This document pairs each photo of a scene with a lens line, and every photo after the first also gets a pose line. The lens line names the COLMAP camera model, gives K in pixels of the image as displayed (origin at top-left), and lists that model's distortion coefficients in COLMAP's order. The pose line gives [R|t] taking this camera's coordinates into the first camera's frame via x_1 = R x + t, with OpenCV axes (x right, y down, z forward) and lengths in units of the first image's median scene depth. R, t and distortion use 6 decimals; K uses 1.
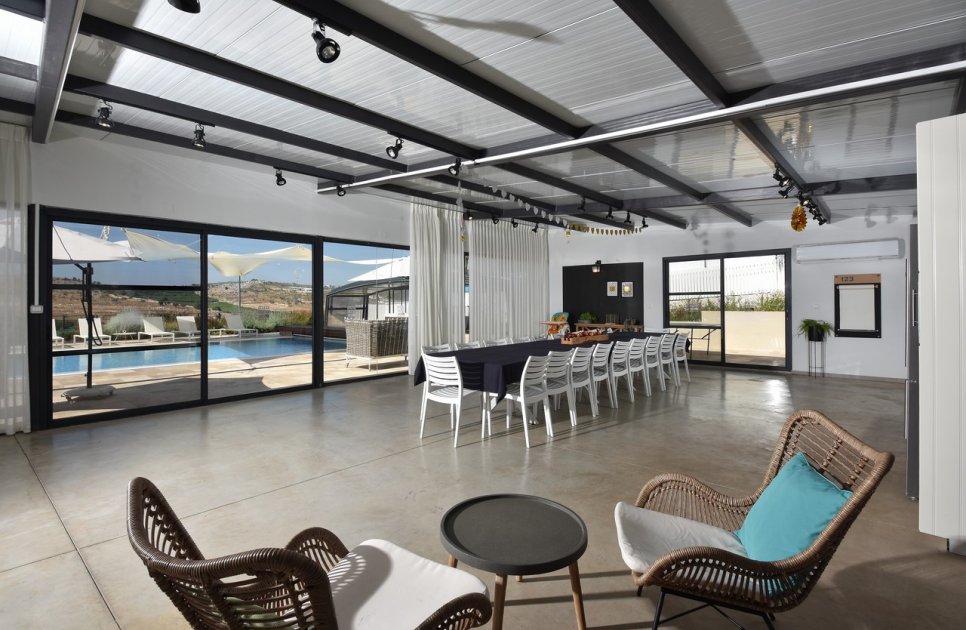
lens RADIAL K [[541.1, 0, 506.3], [0, 541.1, 300.0], [0, 0, 1]] dist [0.000524, 0.000735]
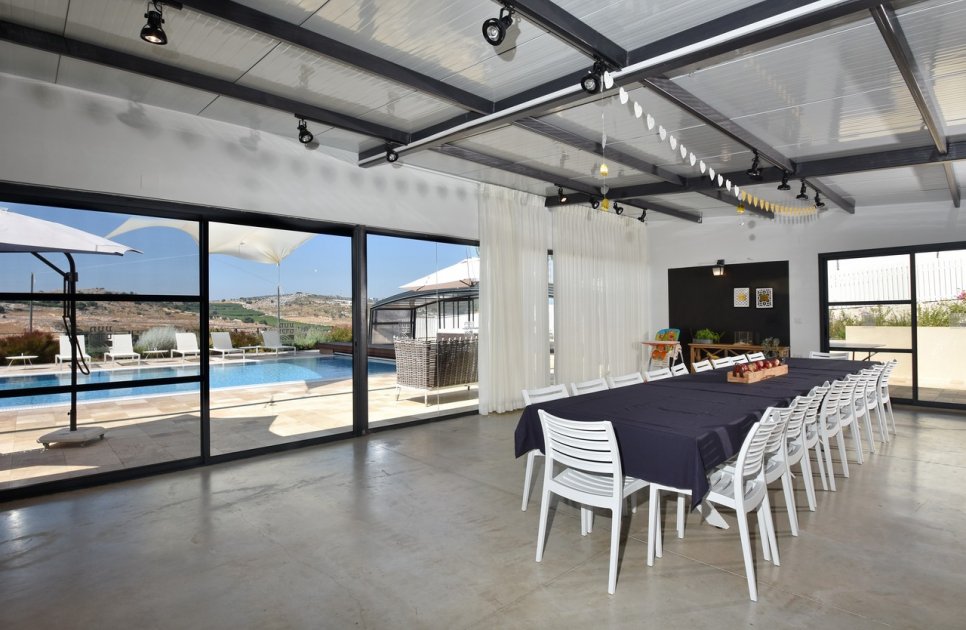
lens RADIAL K [[565.1, 0, 483.3], [0, 565.1, 316.5], [0, 0, 1]] dist [-0.025654, -0.000631]
pose [[0.992479, -0.002842, -0.122380, -0.069487], [0.003679, 0.999971, 0.006611, -0.000605], [0.122357, -0.007011, 0.992461, 0.204702]]
